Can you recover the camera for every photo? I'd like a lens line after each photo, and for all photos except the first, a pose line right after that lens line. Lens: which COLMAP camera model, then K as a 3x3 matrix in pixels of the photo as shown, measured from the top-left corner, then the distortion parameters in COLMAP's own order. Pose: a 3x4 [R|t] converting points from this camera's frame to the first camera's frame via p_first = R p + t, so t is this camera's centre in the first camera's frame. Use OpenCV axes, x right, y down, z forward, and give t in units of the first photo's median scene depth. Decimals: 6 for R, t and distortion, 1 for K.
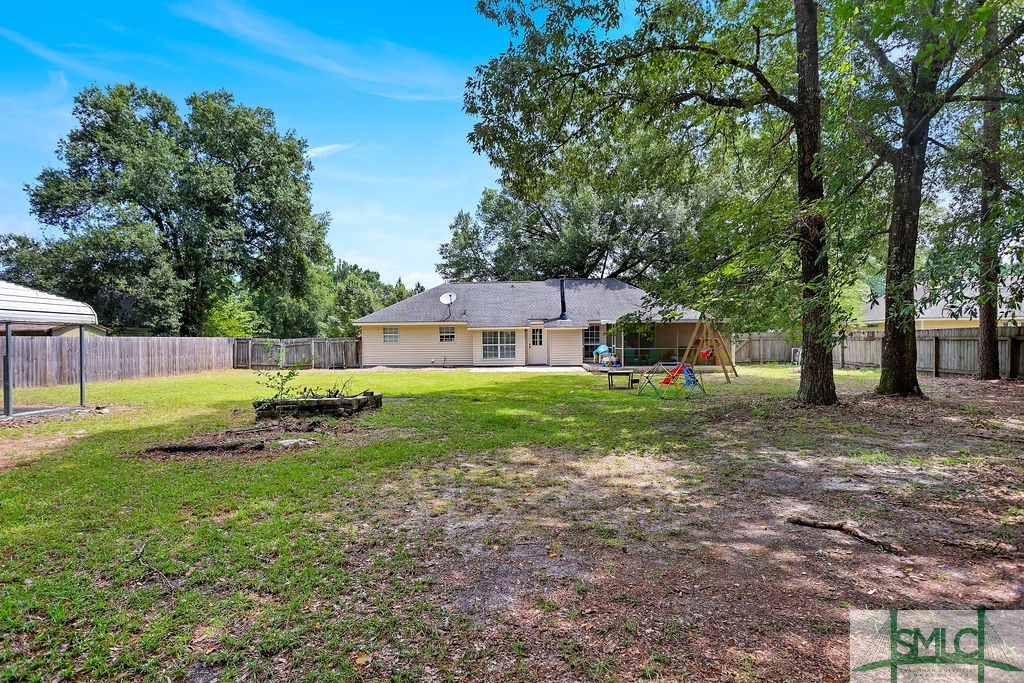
lens RADIAL K [[518.2, 0, 512.0], [0, 518.2, 341.5], [0, 0, 1]] dist [-0.011064, 0.002040]
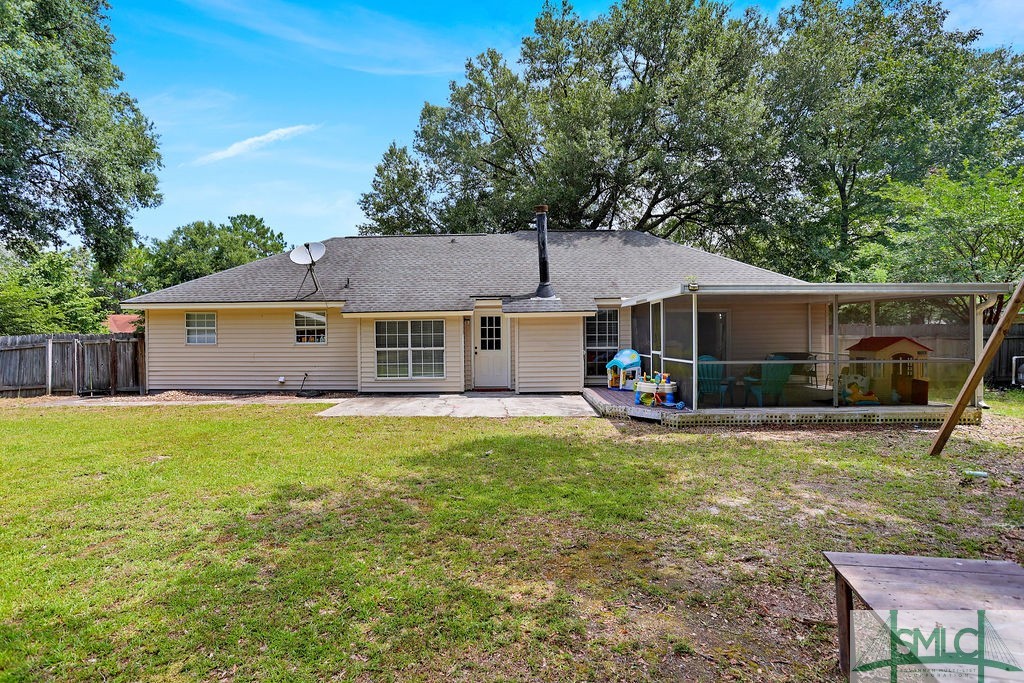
lens RADIAL K [[499.5, 0, 510.4], [0, 499.5, 336.1], [0, 0, 1]] dist [-0.033362, 0.000542]
pose [[0.999993, 0.001568, 0.003397, 0.066176], [-0.001530, 0.999937, -0.011130, -0.000464], [-0.003415, 0.011124, 0.999932, 0.529316]]
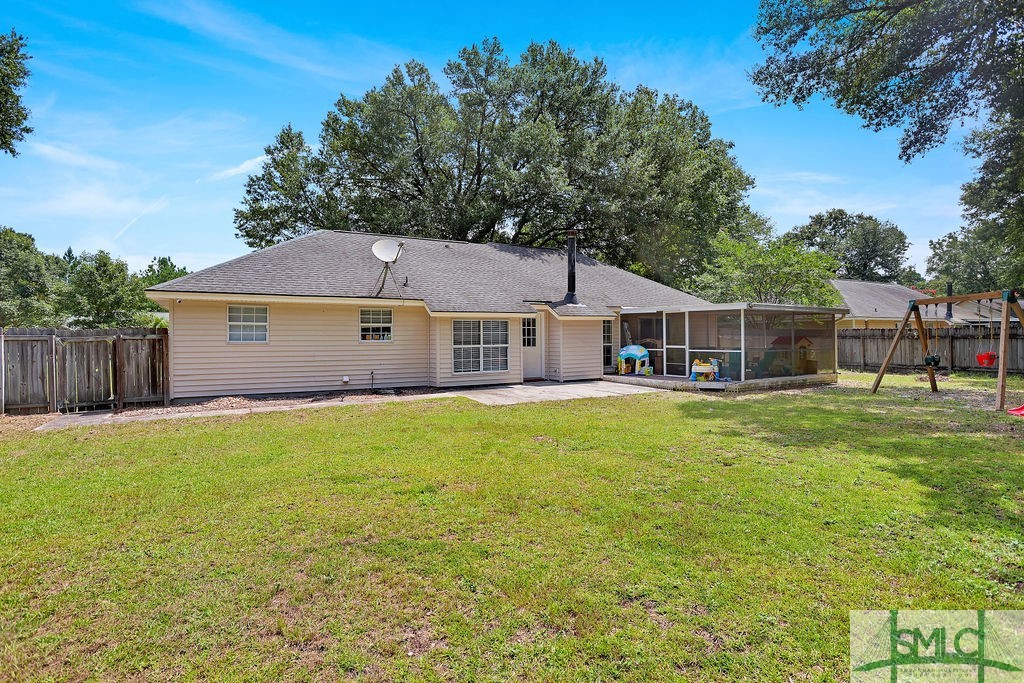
lens RADIAL K [[518.2, 0, 512.0], [0, 518.2, 341.5], [0, 0, 1]] dist [-0.011064, 0.002040]
pose [[0.842969, 0.001242, 0.537960, -0.284681], [0.000564, 0.999995, -0.003191, 0.003444], [-0.537961, 0.002994, 0.842964, 0.524360]]
